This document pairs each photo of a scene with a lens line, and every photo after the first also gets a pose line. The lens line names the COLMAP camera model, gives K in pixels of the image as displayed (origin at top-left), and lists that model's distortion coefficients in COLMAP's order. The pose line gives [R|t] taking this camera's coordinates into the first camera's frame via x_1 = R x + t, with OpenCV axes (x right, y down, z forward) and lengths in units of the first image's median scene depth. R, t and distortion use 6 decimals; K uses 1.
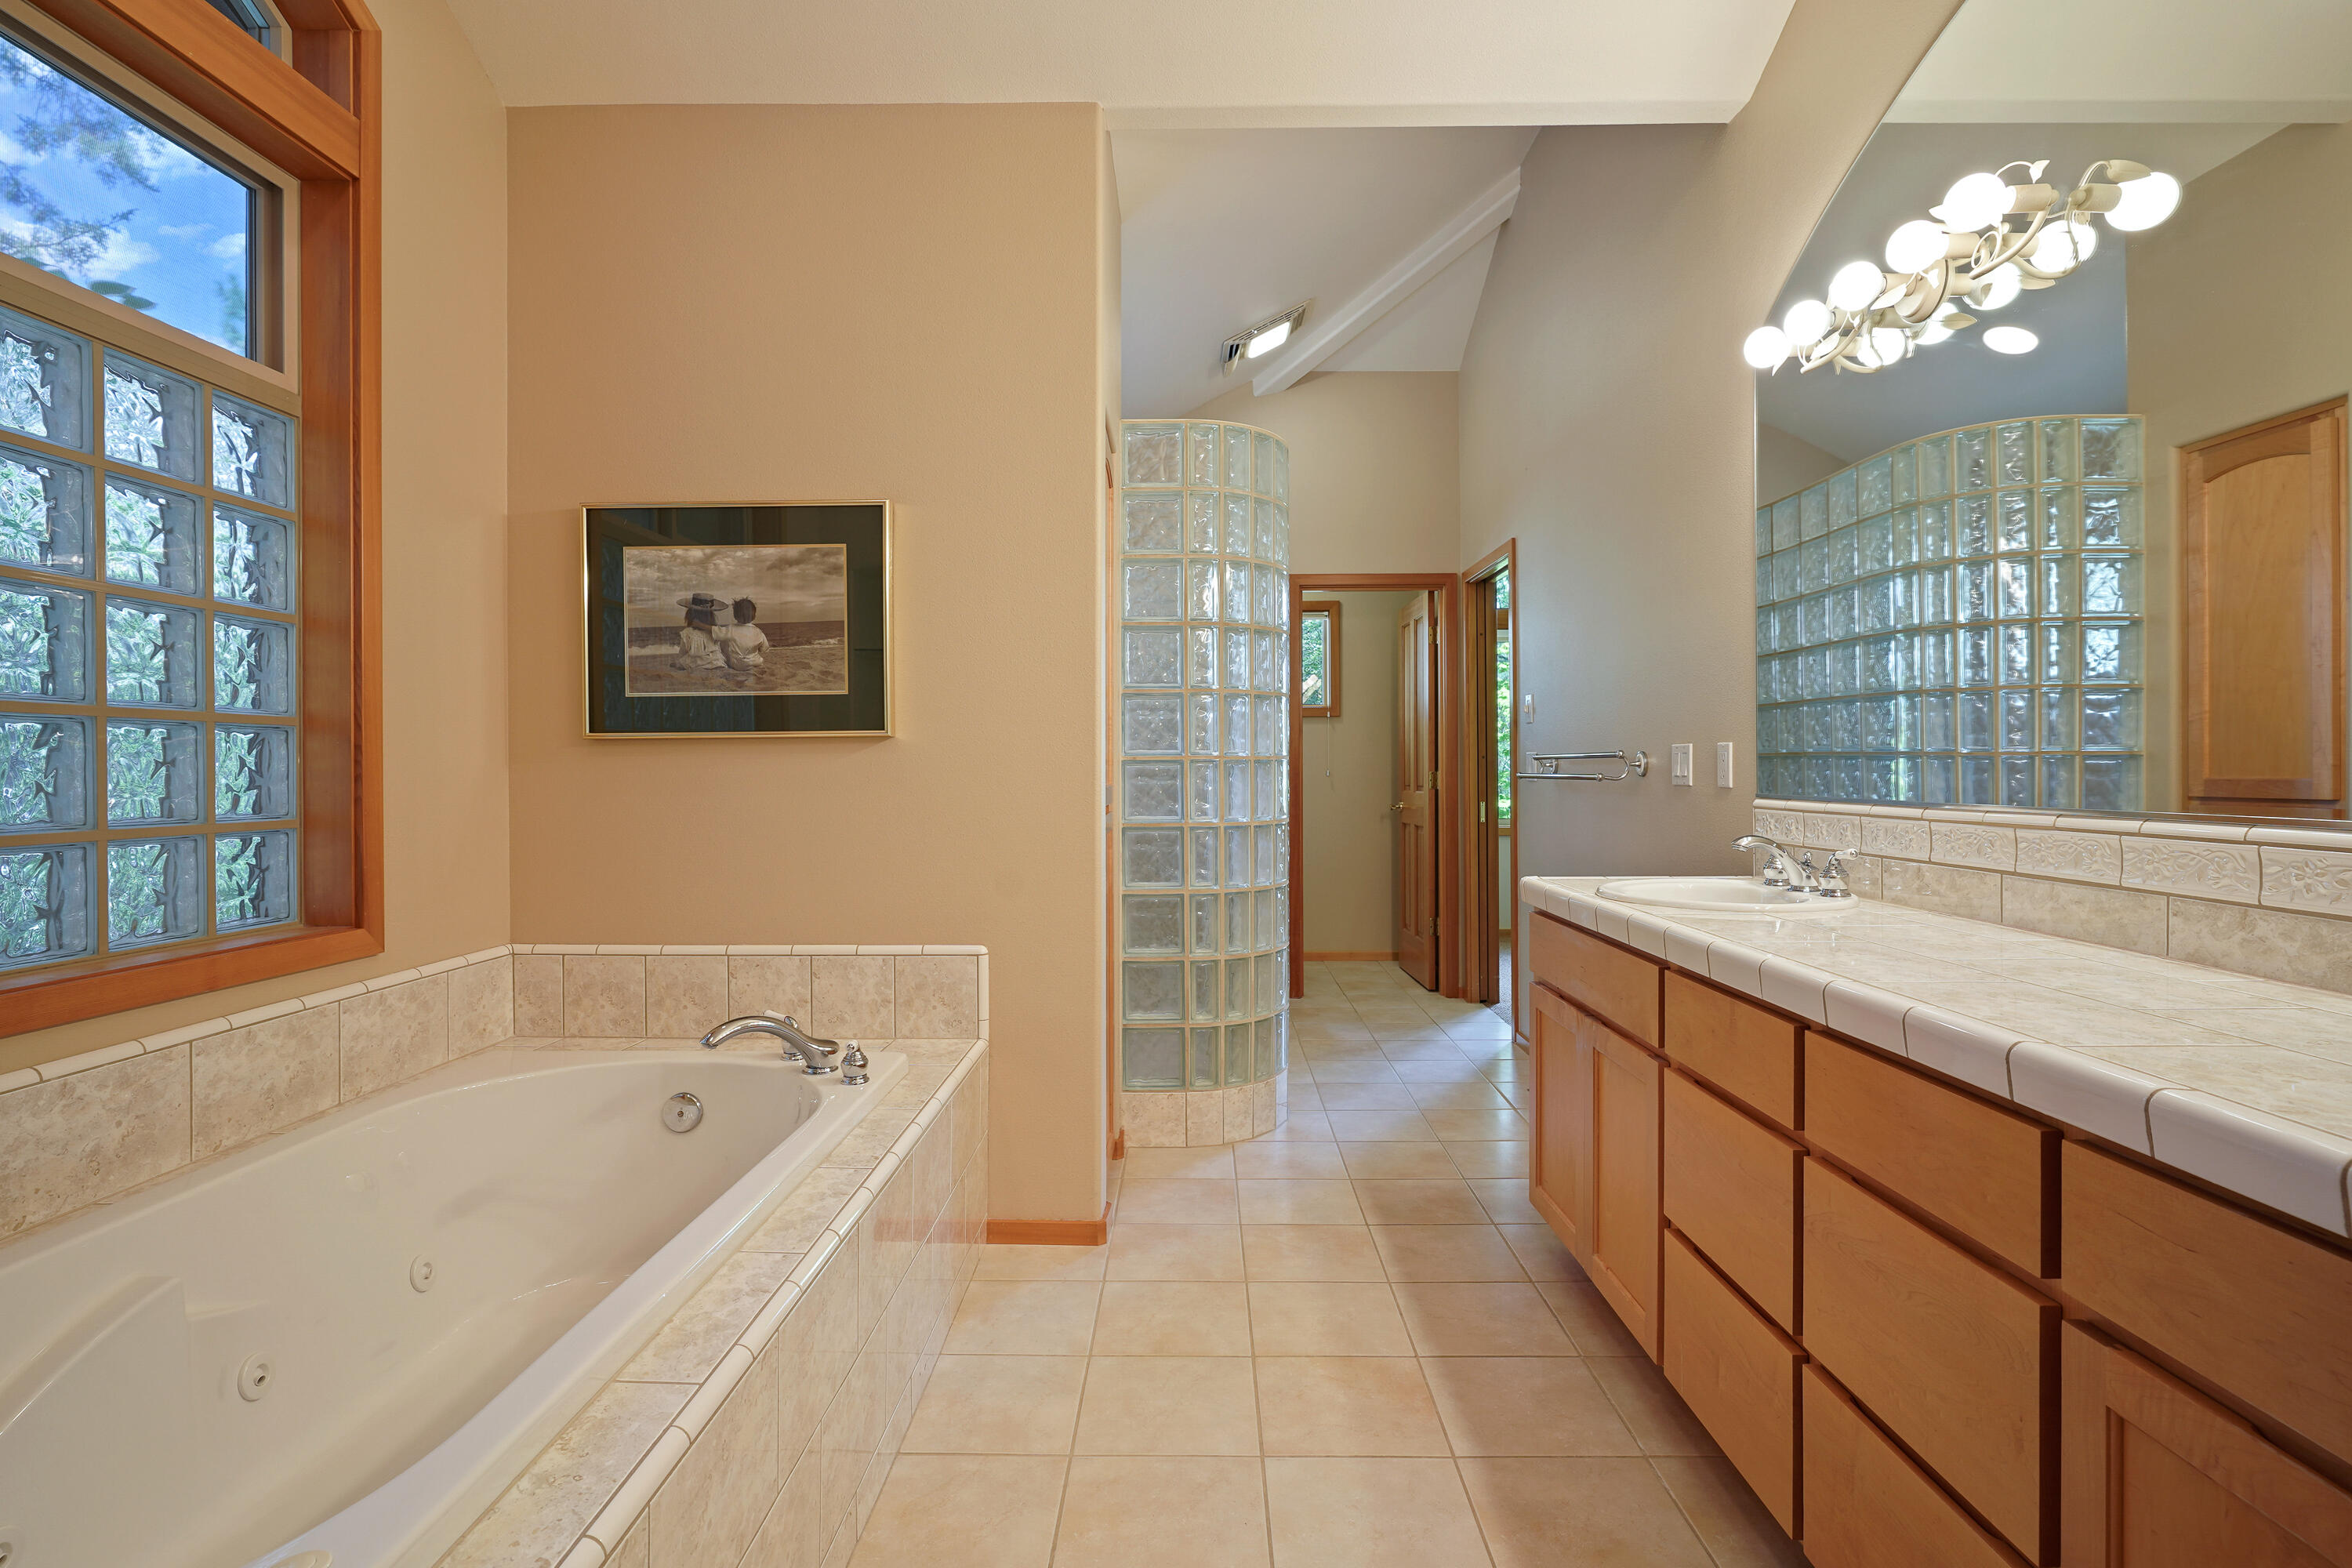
lens RADIAL K [[1134.0, 0, 1182.8], [0, 1134.0, 771.9], [0, 0, 1]] dist [-0.011317, 0.006429]
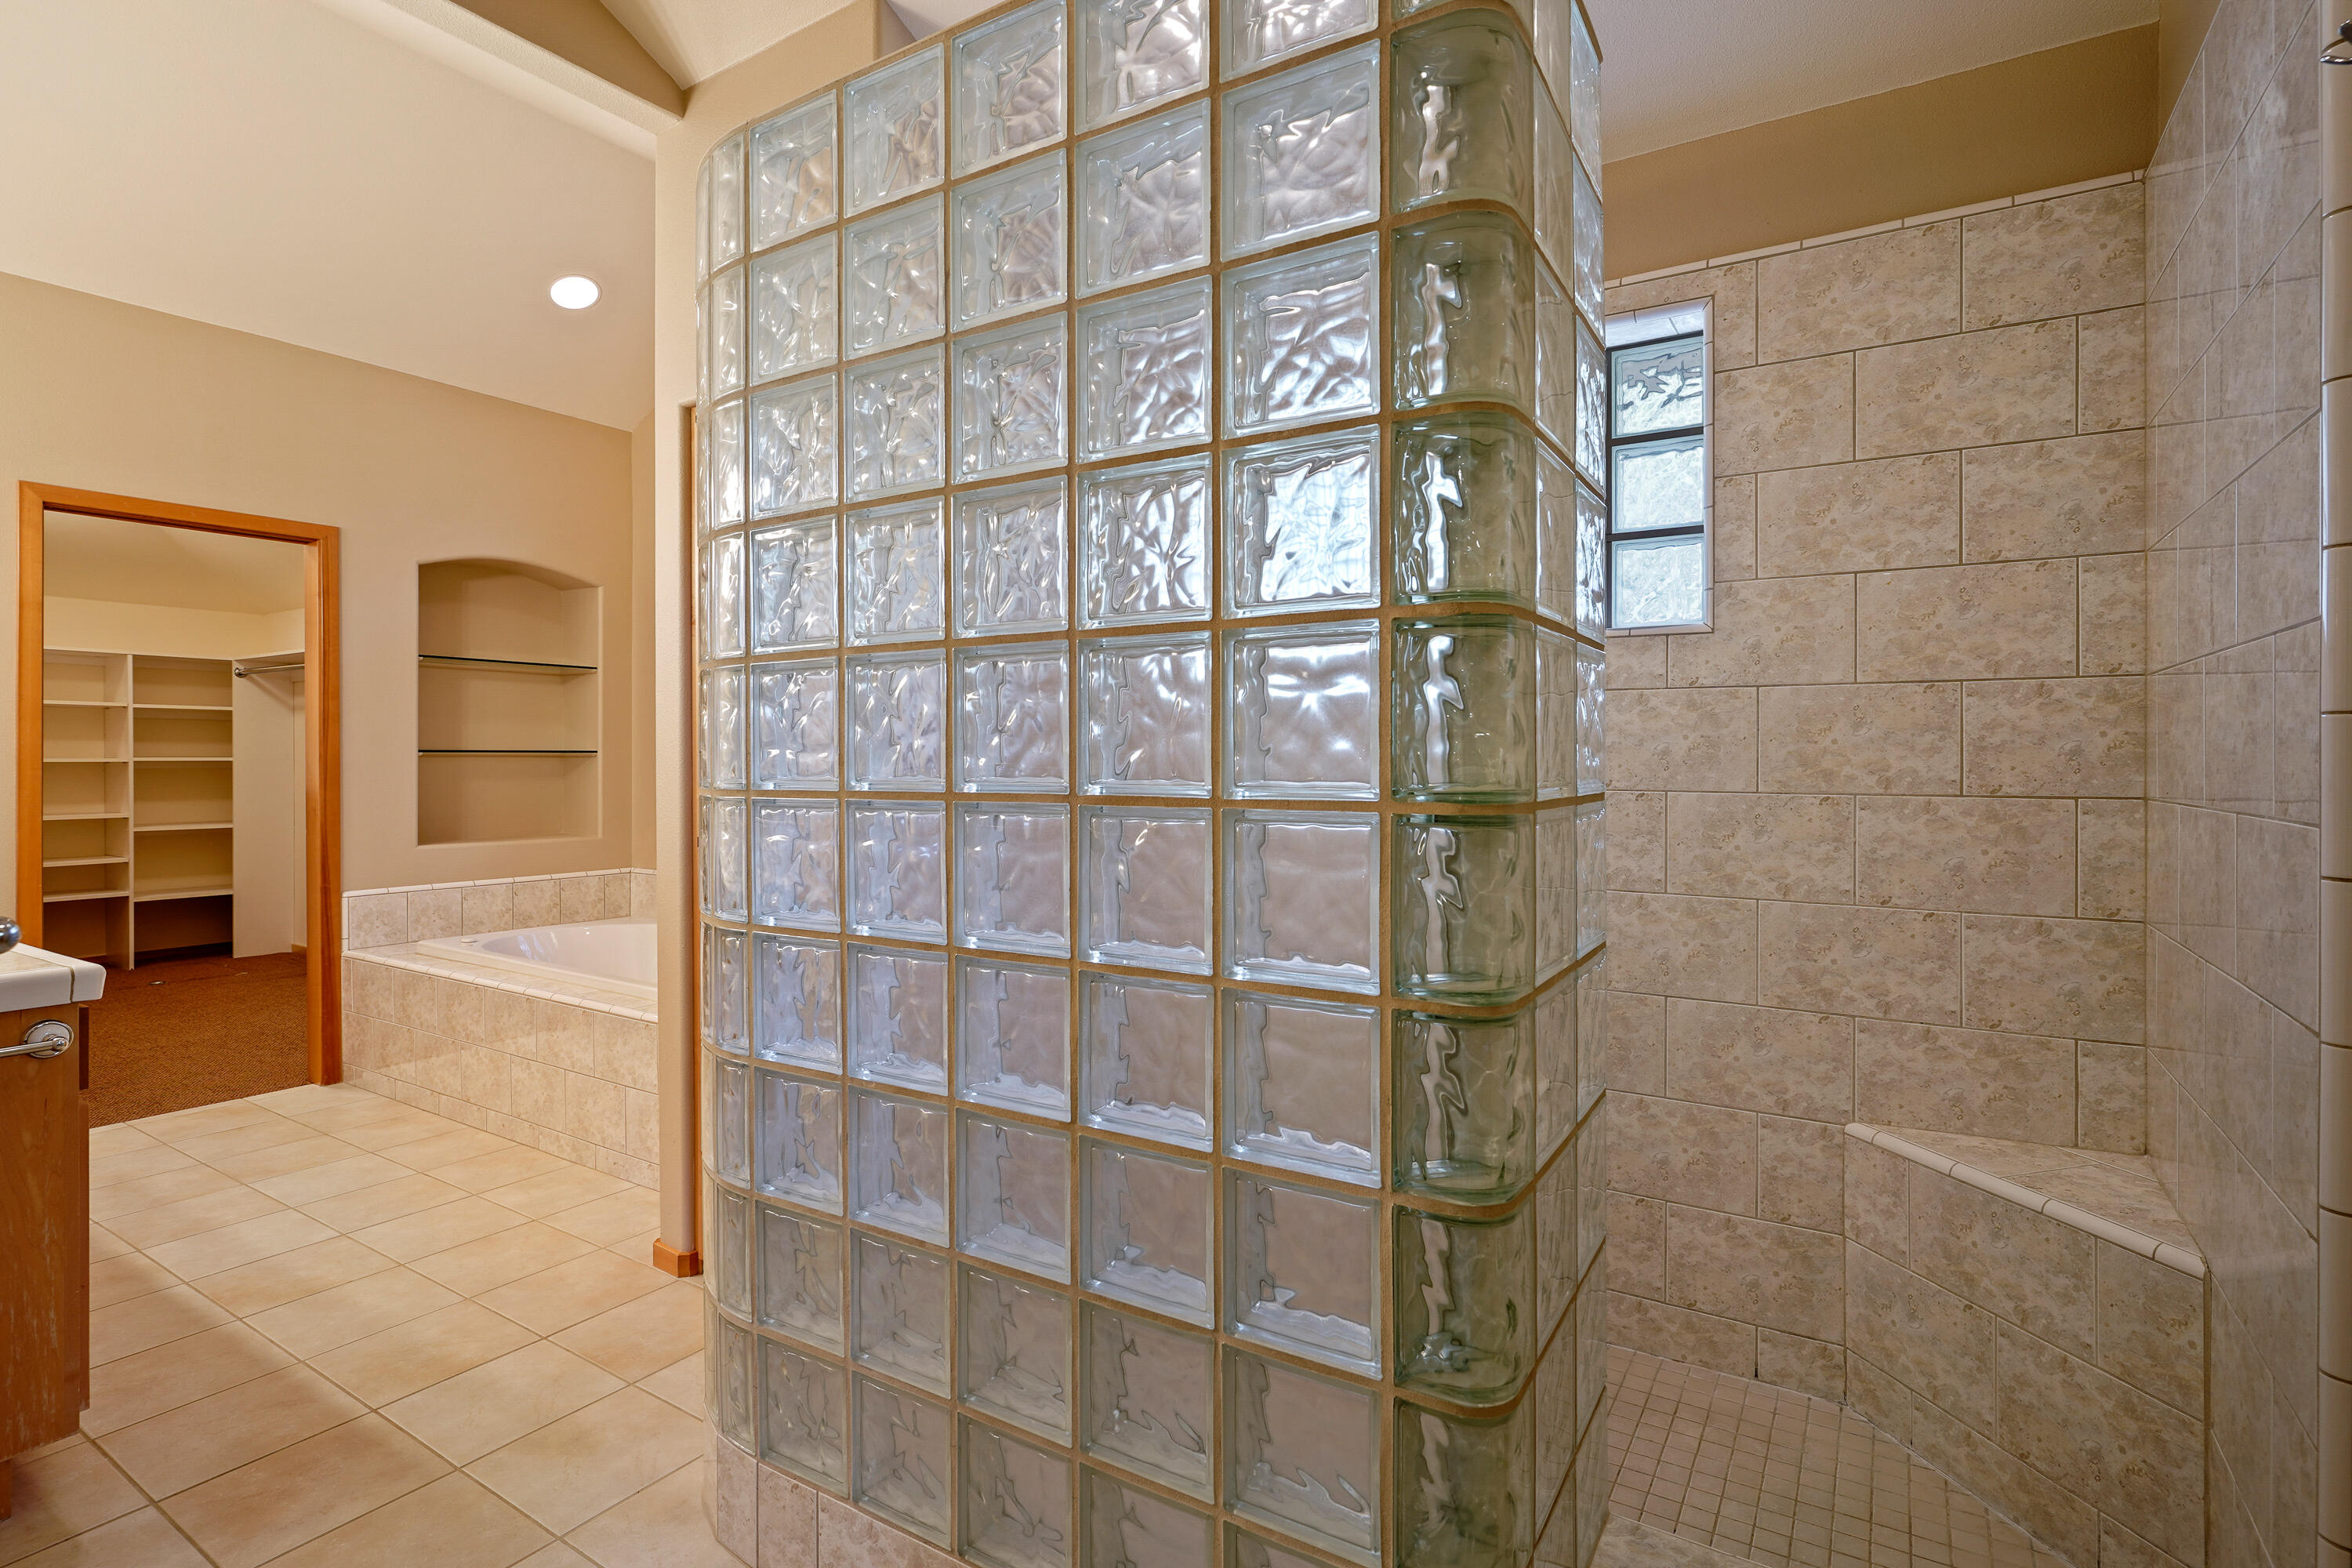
lens RADIAL K [[1134.0, 0, 1180.3], [0, 1134.0, 771.6], [0, 0, 1]] dist [-0.011317, 0.006429]
pose [[-0.527429, 0.005823, -0.849579, 0.676481], [-0.006044, 0.999925, 0.010605, -0.043387], [0.849578, 0.010729, -0.527354, 2.427656]]
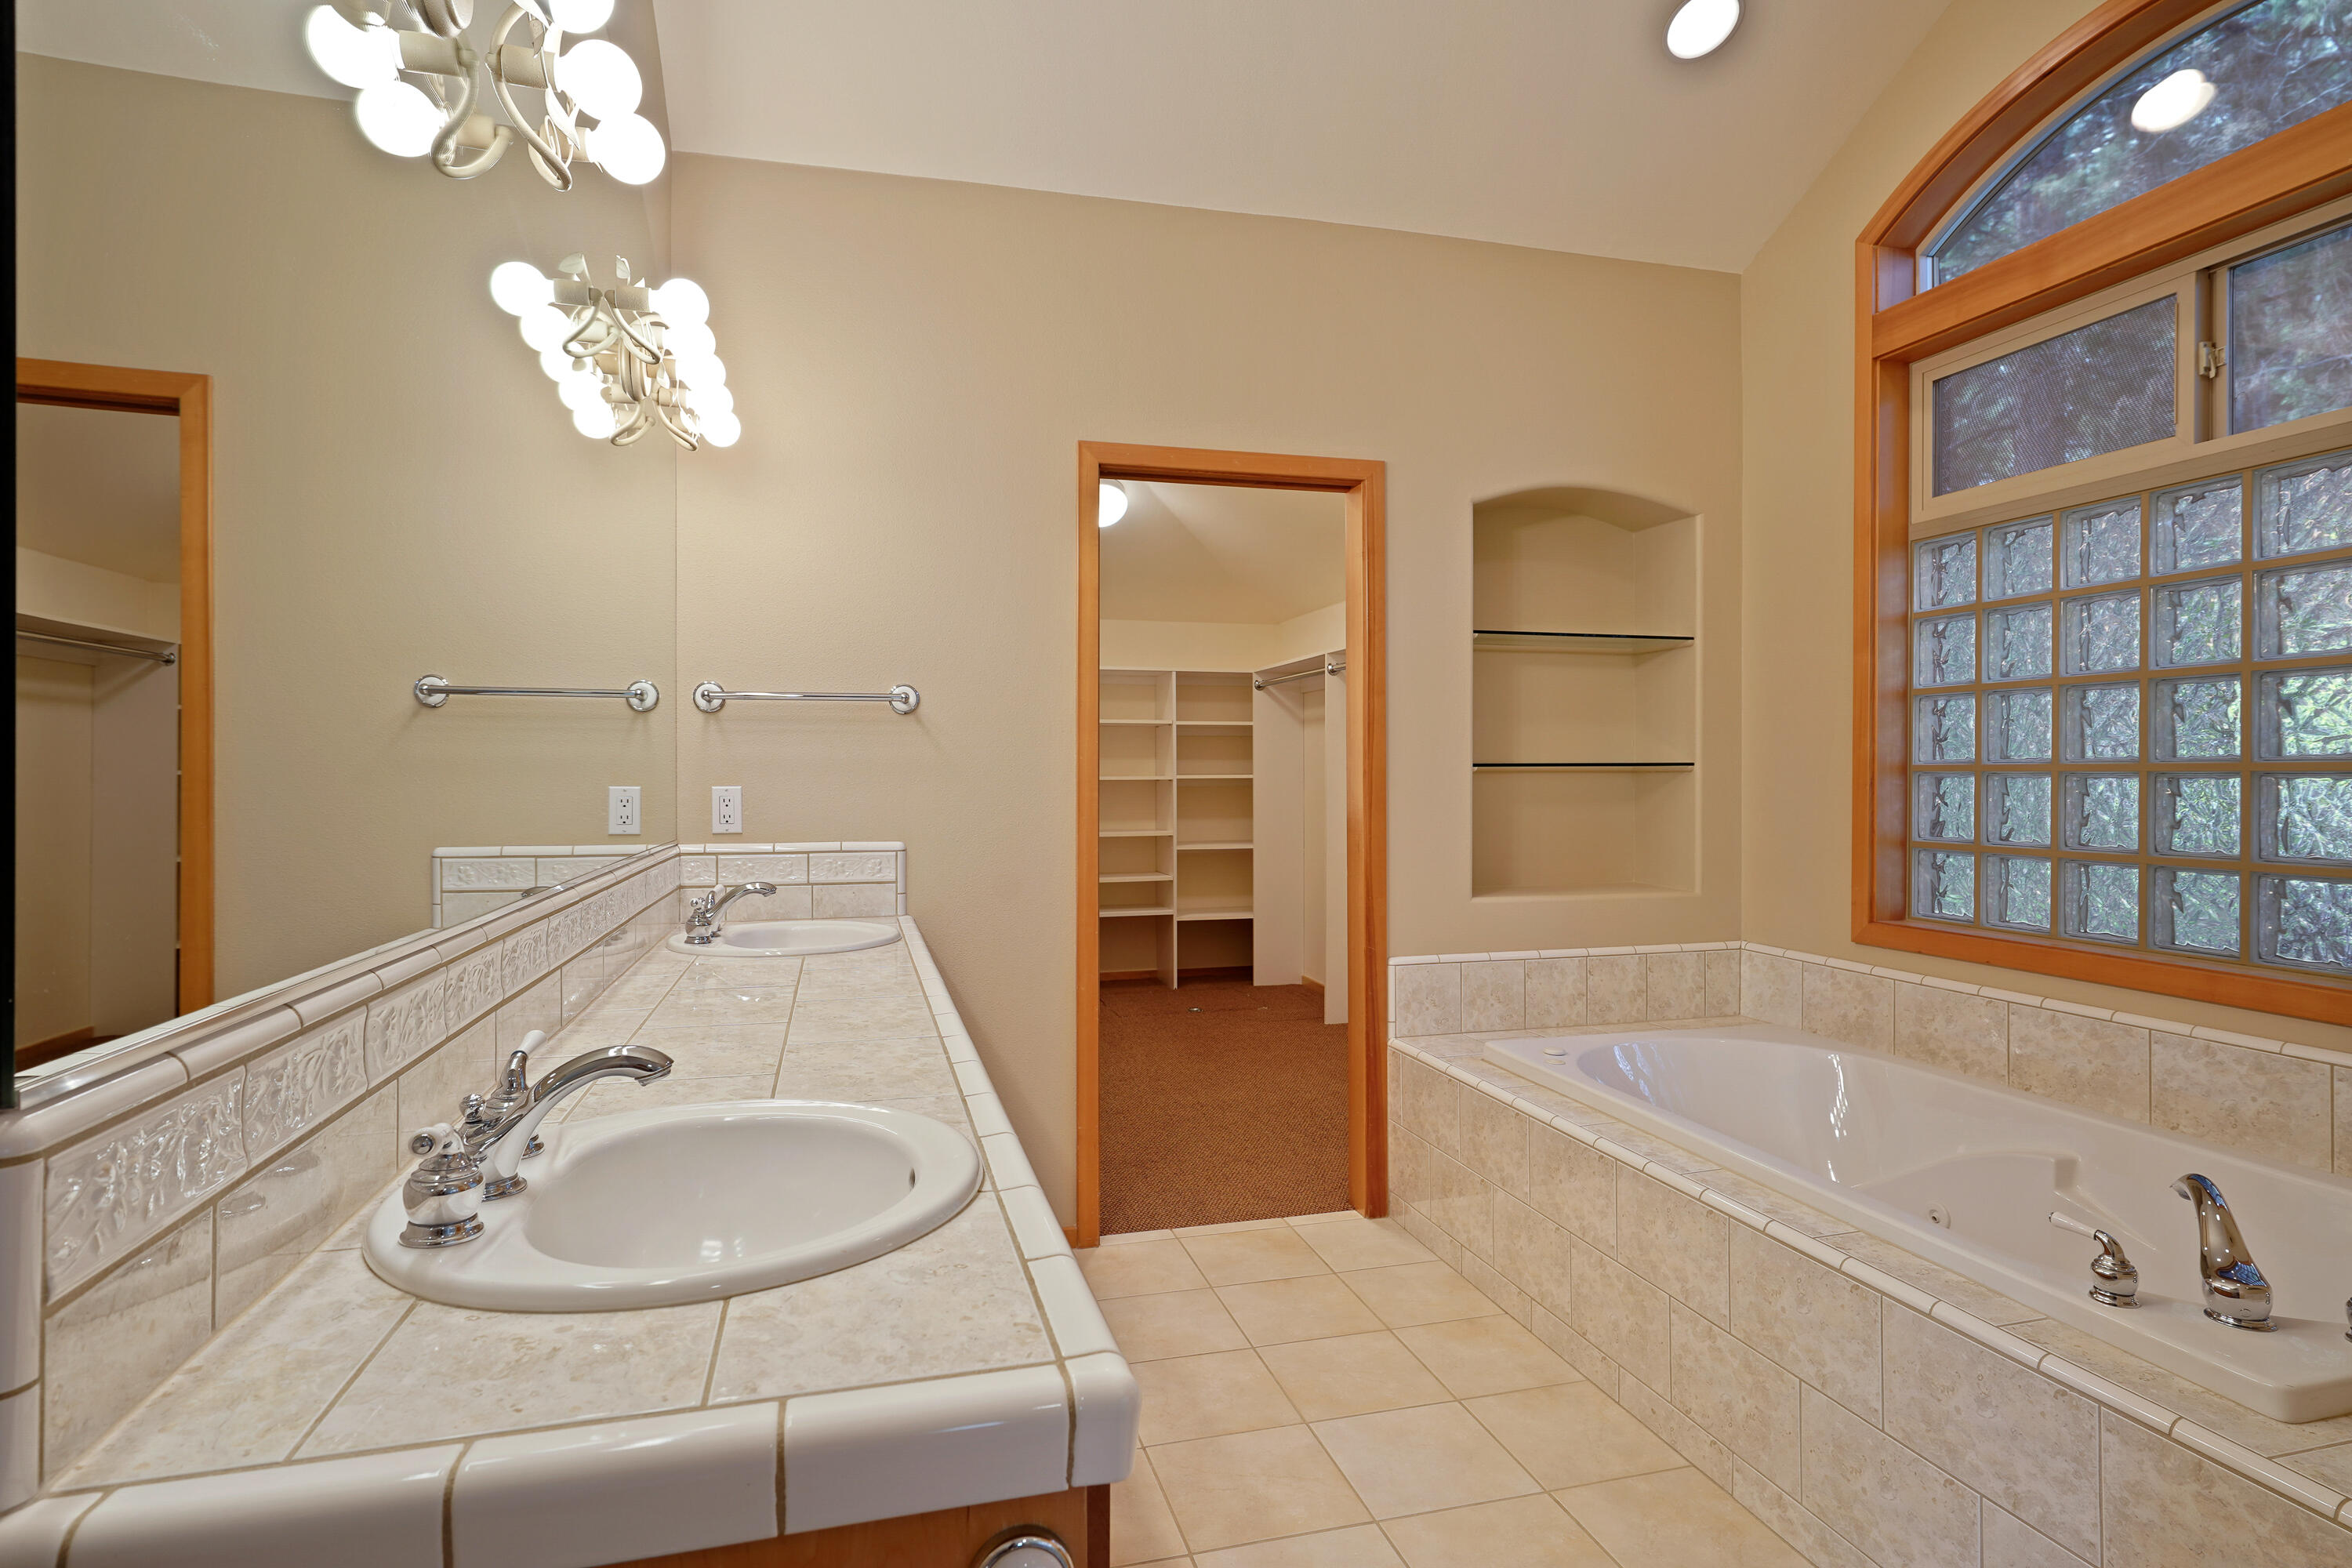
lens RADIAL K [[1264.3, 0, 1177.5], [0, 1264.3, 779.2], [0, 0, 1]] dist [0.003556, 0.000582]
pose [[-0.963765, 0.003905, -0.266726, 0.462611], [0.002165, 0.999974, 0.006819, -0.044267], [0.266745, 0.005994, -0.963748, 1.619430]]
